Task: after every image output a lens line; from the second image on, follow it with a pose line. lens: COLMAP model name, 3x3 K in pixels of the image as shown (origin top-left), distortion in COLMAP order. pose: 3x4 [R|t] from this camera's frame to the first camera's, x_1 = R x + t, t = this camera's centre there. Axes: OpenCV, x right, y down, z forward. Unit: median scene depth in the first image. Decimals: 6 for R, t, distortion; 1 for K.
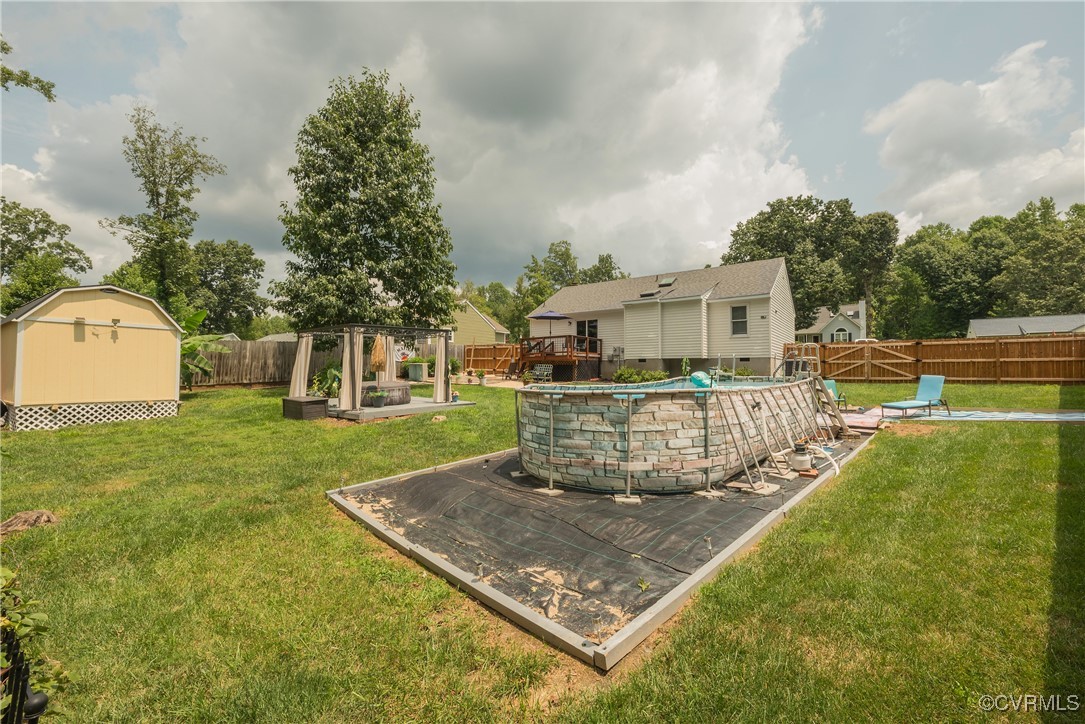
lens RADIAL K [[443.6, 0, 544.9], [0, 443.6, 362.5], [0, 0, 1]] dist [0.001111, 0.000300]
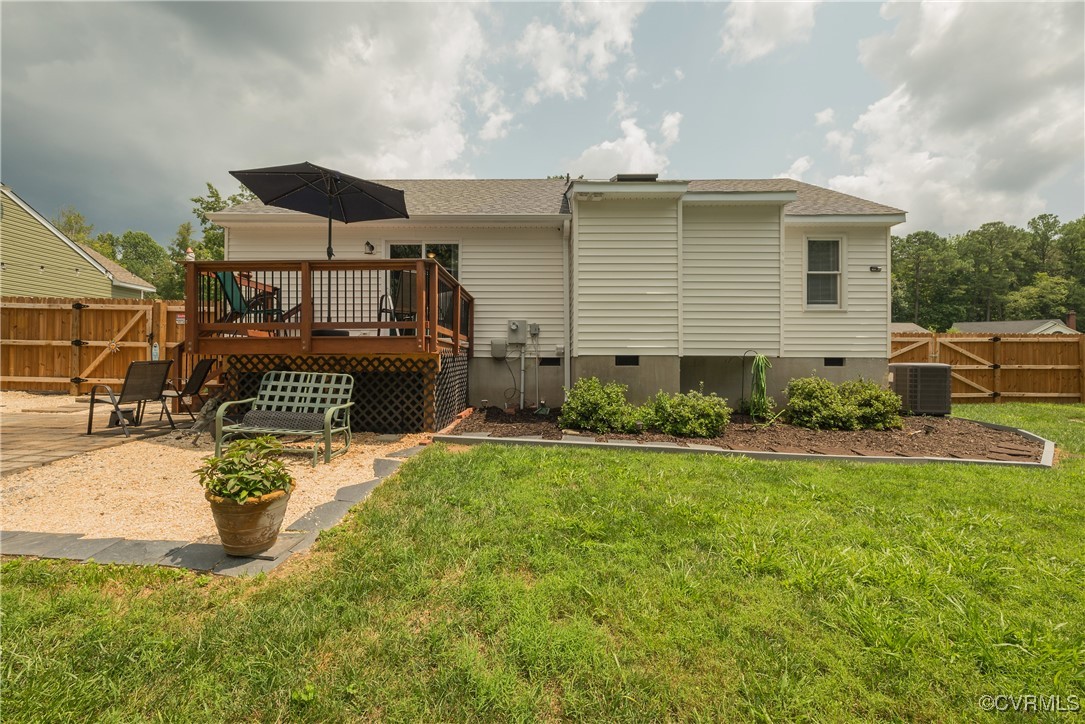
lens RADIAL K [[443.6, 0, 544.9], [0, 443.6, 362.5], [0, 0, 1]] dist [0.001111, 0.000300]
pose [[0.809428, 0.007333, 0.587173, -0.041294], [-0.015110, 0.999851, 0.008343, -0.004714], [-0.587025, -0.015625, 0.809418, 0.736304]]
